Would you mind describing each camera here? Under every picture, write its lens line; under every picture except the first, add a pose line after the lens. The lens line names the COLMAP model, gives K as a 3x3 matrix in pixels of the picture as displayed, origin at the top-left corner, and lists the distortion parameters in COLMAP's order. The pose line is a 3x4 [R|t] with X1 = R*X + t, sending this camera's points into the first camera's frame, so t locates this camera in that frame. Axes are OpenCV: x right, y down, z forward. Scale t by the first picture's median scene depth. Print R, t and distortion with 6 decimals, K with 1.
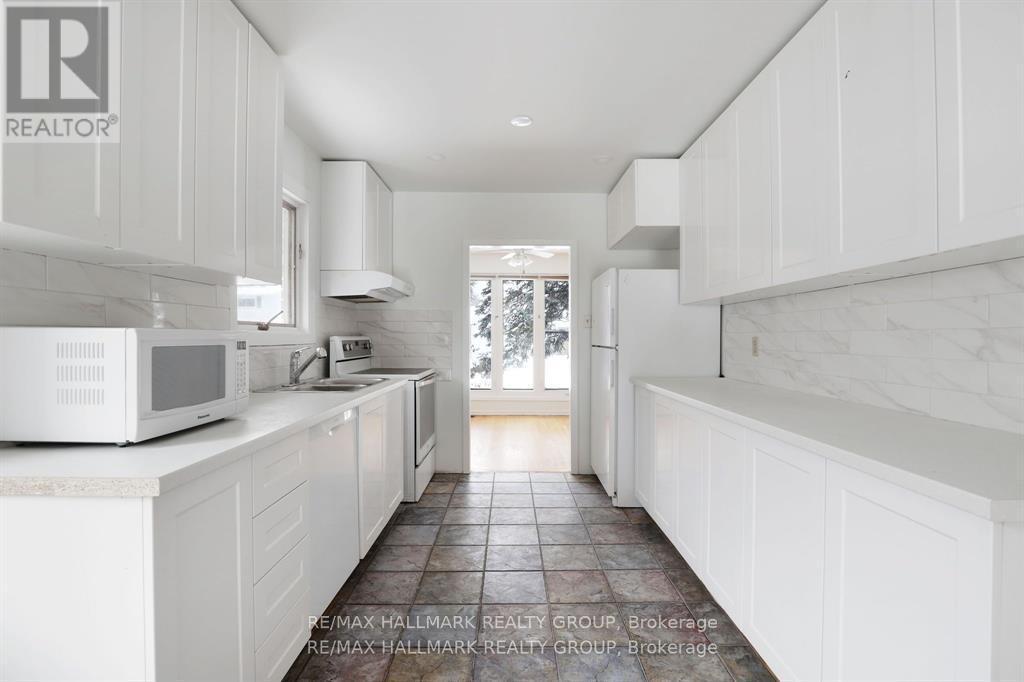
lens RADIAL K [[489.9, 0, 512.0], [0, 489.9, 341.0], [0, 0, 1]] dist [-0.021868, 0.000077]
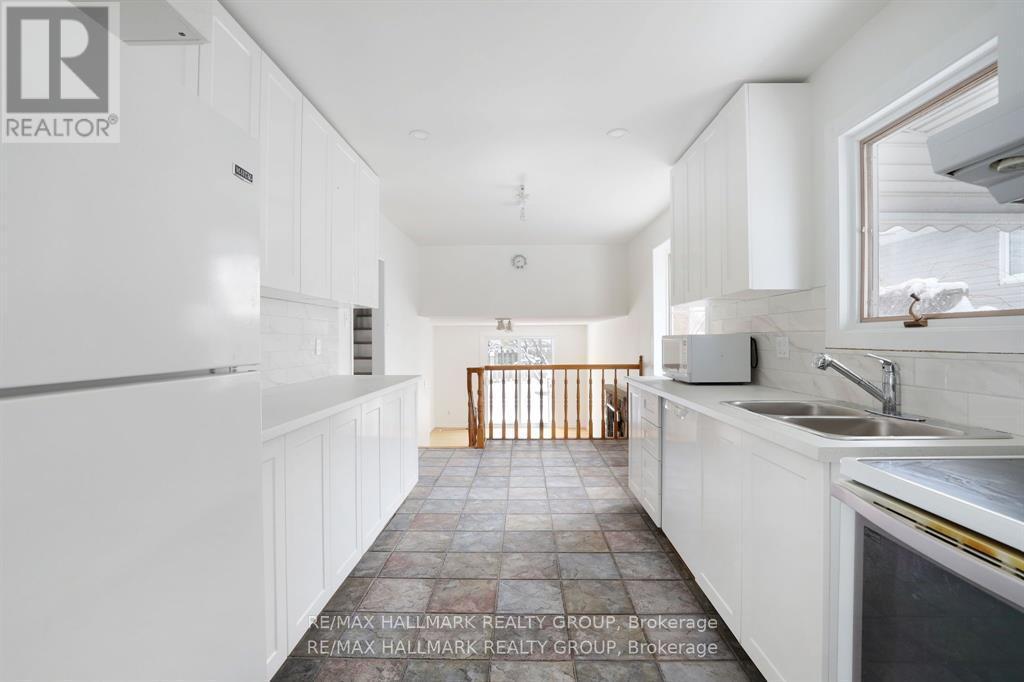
lens RADIAL K [[483.9, 0, 512.0], [0, 483.9, 341.0], [0, 0, 1]] dist [-0.001506, -0.000135]
pose [[-0.999659, 0.000217, 0.026115, 0.012705], [0.000442, 0.999963, 0.008586, -0.008456], [-0.026112, 0.008595, -0.999622, 1.653926]]
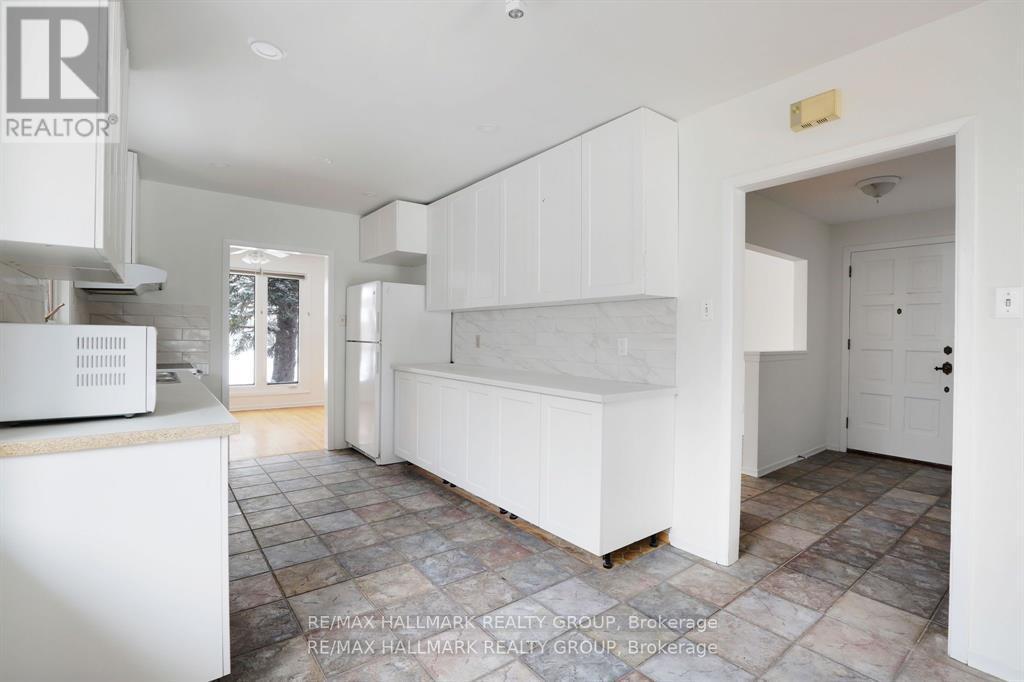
lens RADIAL K [[483.9, 0, 512.0], [0, 483.9, 341.0], [0, 0, 1]] dist [-0.001506, -0.000135]
pose [[0.800096, 0.001635, 0.599870, -0.340265], [-0.006790, 0.999957, 0.006331, -0.000641], [-0.599834, -0.009138, 0.800072, -0.288656]]
